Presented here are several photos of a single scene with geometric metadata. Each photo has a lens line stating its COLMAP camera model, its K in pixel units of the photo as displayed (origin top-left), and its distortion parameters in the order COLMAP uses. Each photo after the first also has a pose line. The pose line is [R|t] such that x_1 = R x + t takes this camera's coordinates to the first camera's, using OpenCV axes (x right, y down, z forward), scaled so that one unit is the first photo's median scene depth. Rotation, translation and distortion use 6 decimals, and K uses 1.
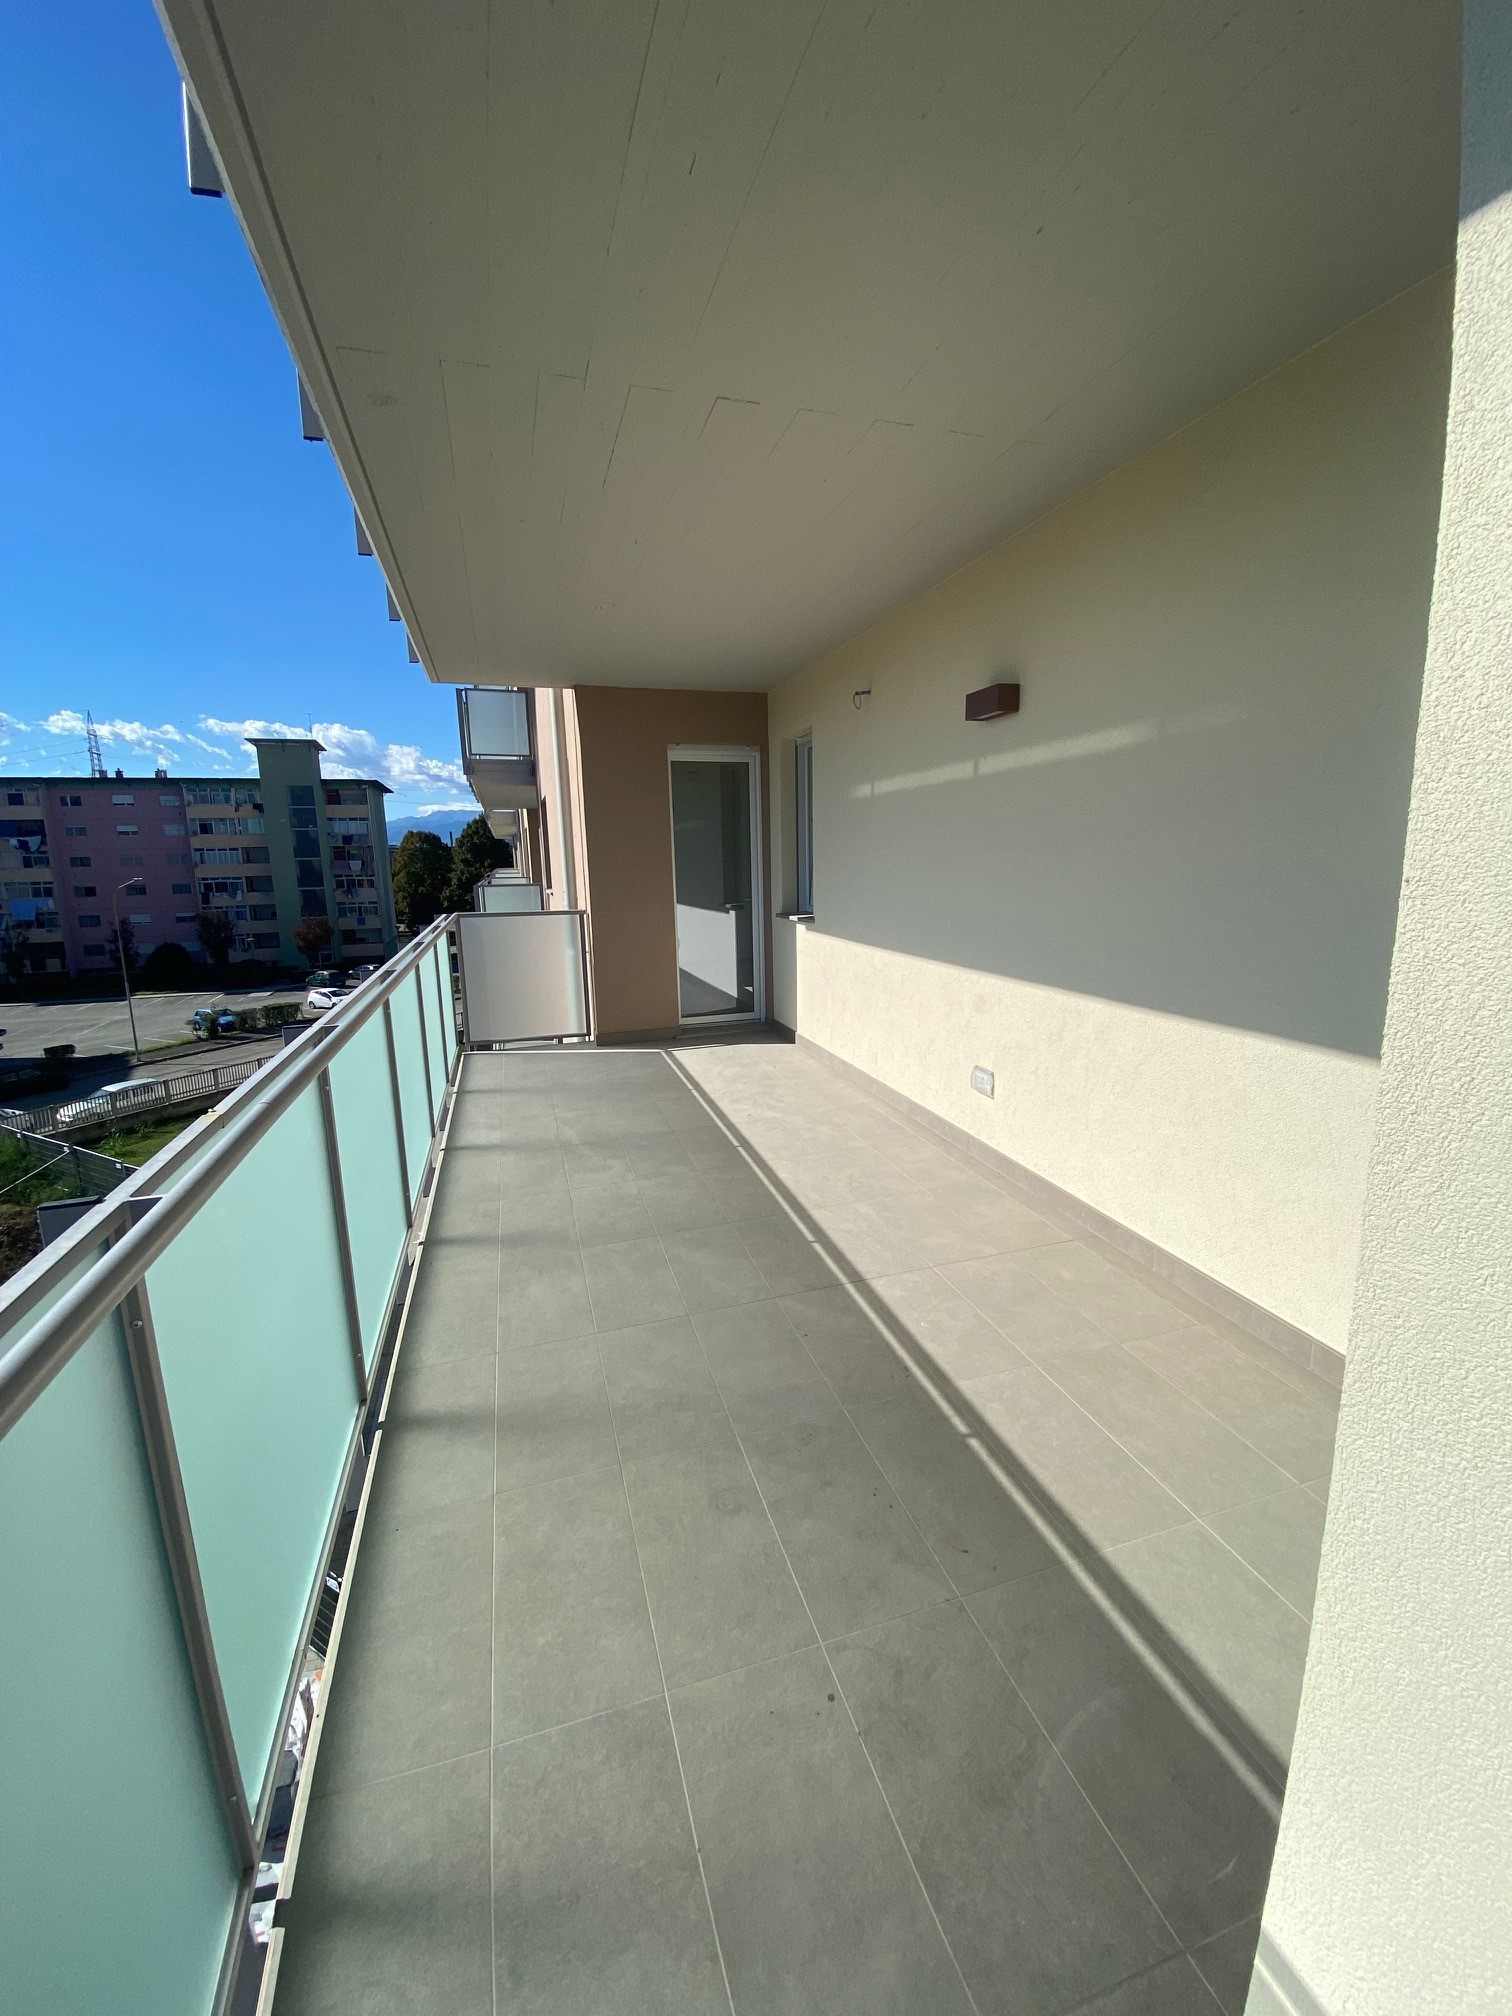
lens RADIAL K [[813.3, 0, 756.0], [0, 813.3, 1008.0], [0, 0, 1]] dist [-0.001096, -0.000231]
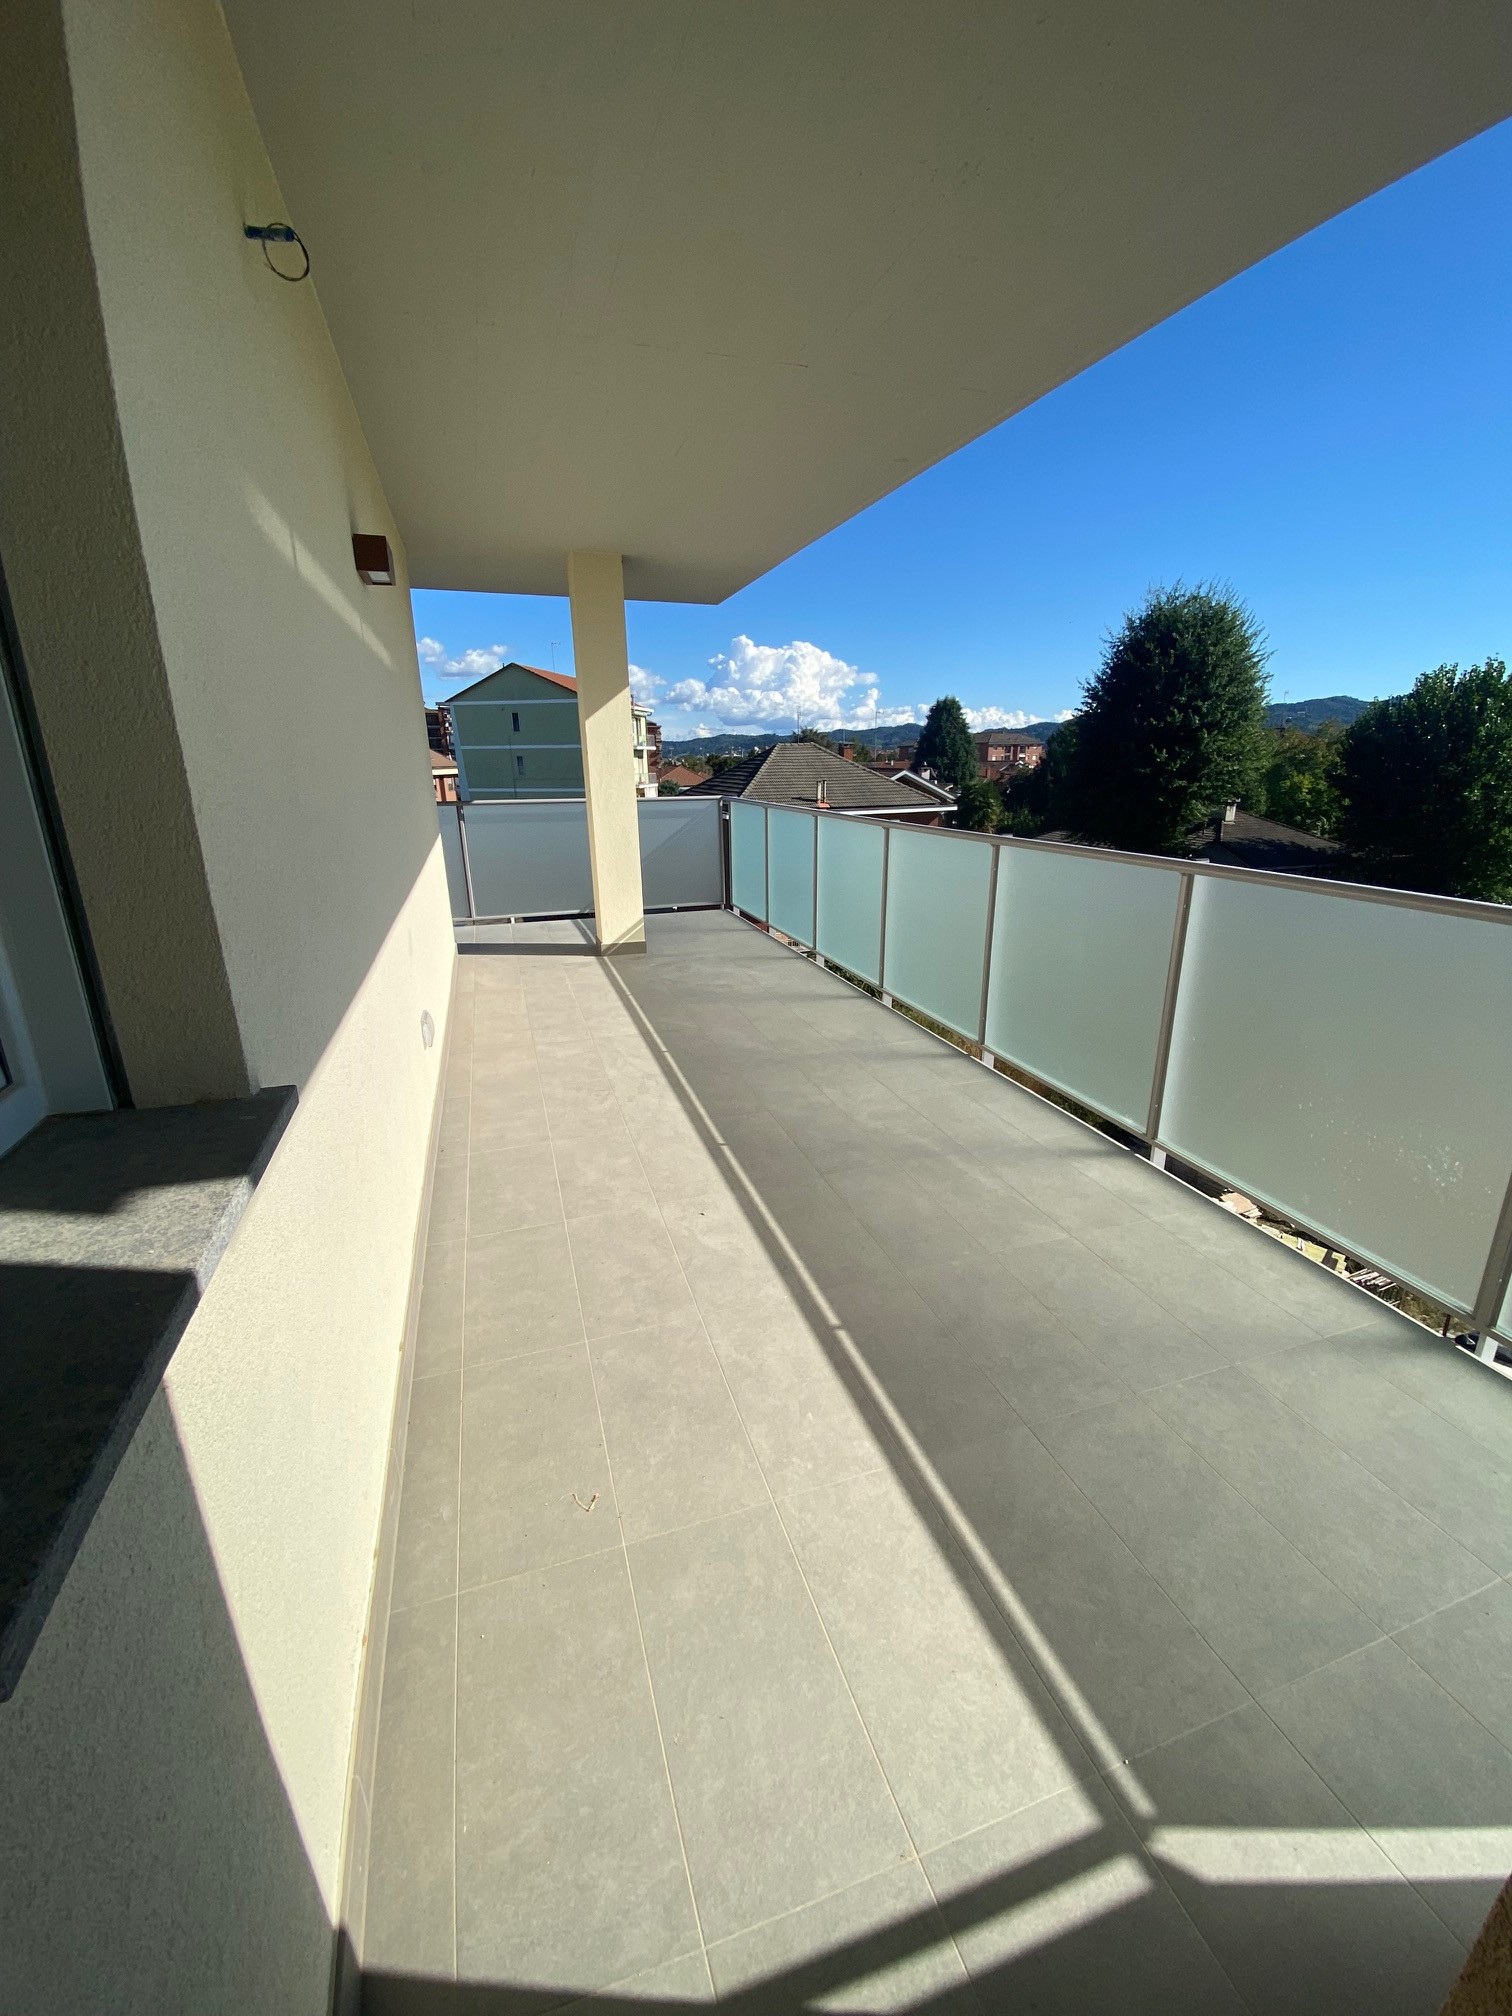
lens RADIAL K [[813.3, 0, 756.0], [0, 813.3, 1008.0], [0, 0, 1]] dist [-0.001096, -0.000231]
pose [[-0.999554, 0.027659, -0.011244, -0.012966], [0.019528, 0.890504, 0.454556, -0.076539], [0.022586, 0.454134, -0.890647, 0.437499]]
